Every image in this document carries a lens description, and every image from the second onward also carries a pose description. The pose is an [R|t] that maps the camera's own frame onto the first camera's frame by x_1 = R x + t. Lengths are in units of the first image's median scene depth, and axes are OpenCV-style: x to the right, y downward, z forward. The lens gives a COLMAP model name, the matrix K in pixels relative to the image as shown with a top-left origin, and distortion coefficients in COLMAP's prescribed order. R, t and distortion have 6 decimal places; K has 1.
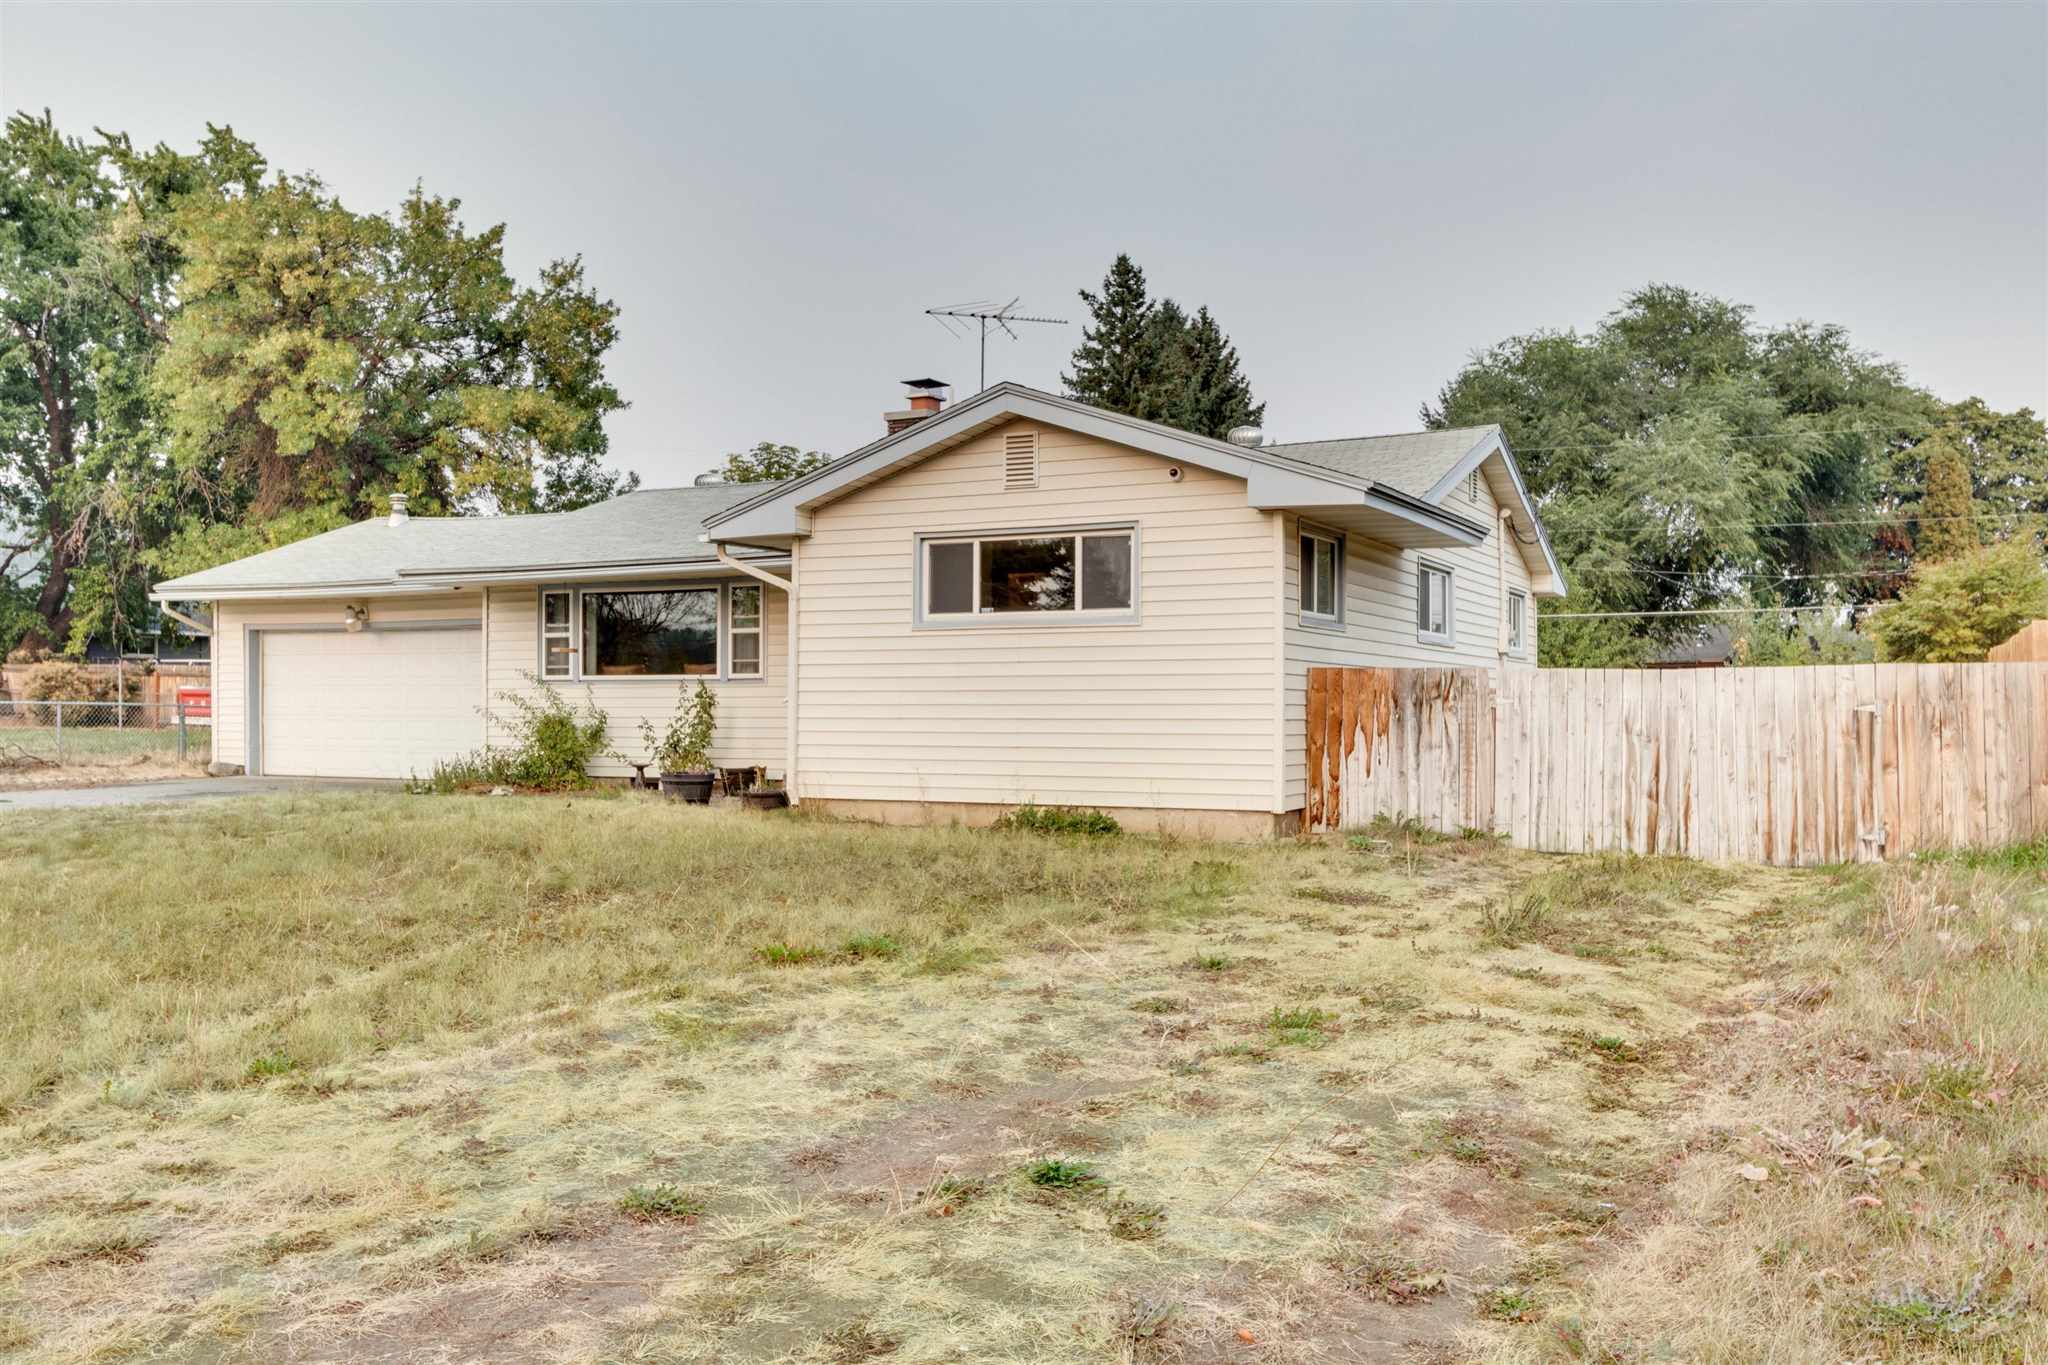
lens RADIAL K [[1736.1, 0, 1024.0], [0, 1736.1, 682.5], [0, 0, 1]] dist [0.008448, 0.003365]
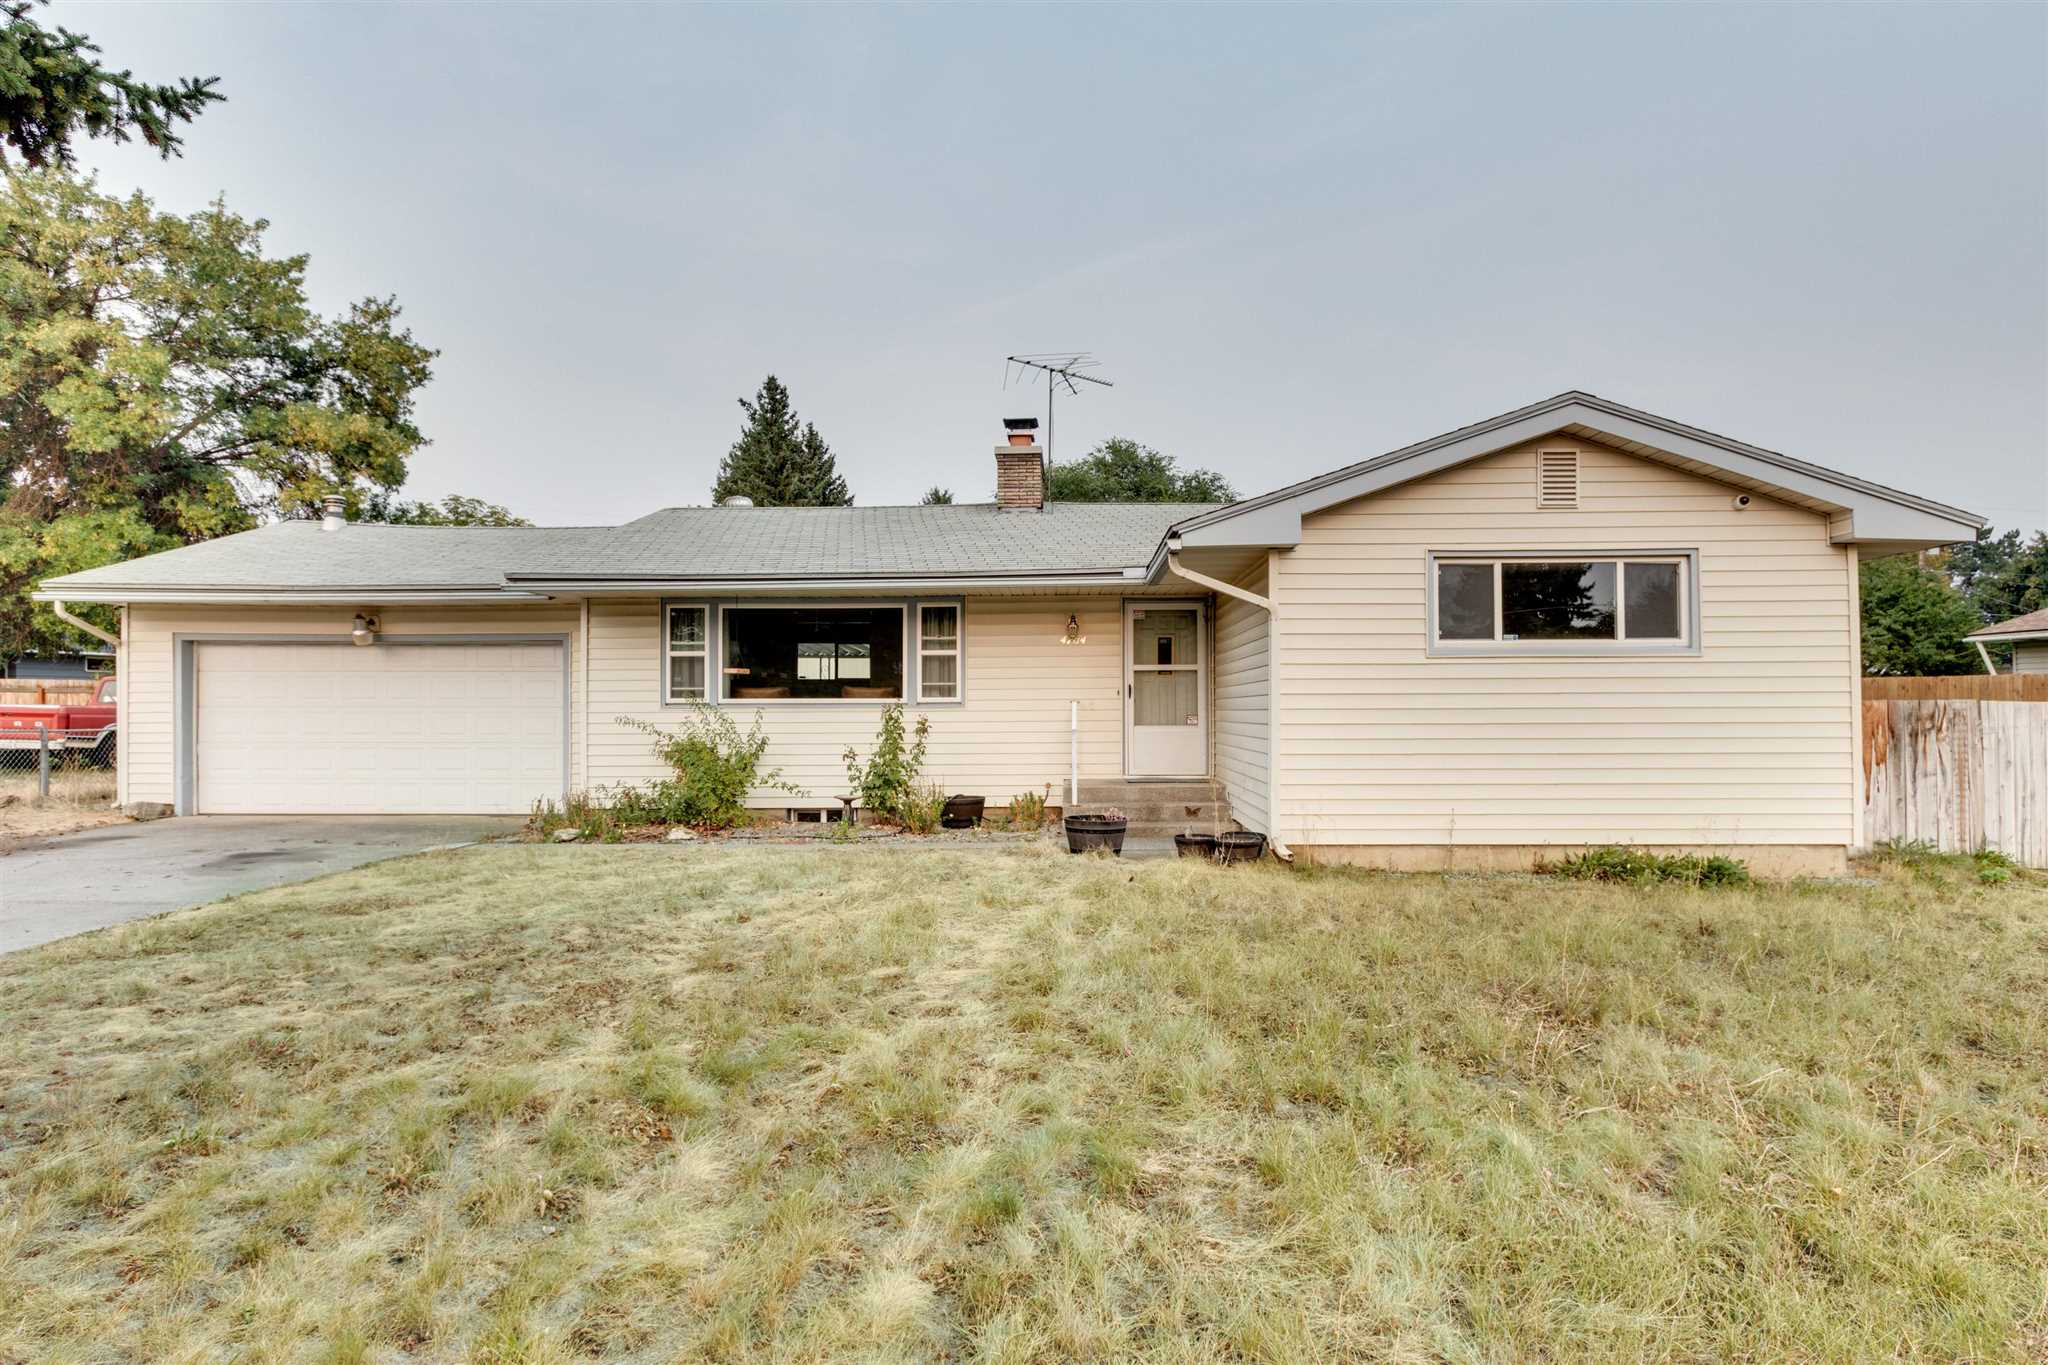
lens RADIAL K [[1090.2, 0, 1024.0], [0, 1090.2, 682.5], [0, 0, 1]] dist [0.004282, -0.000926]
pose [[0.899488, 0.004922, 0.436917, -0.361882], [-0.002335, 0.999976, -0.006458, -0.009023], [-0.436938, 0.004789, 0.899479, 0.414213]]
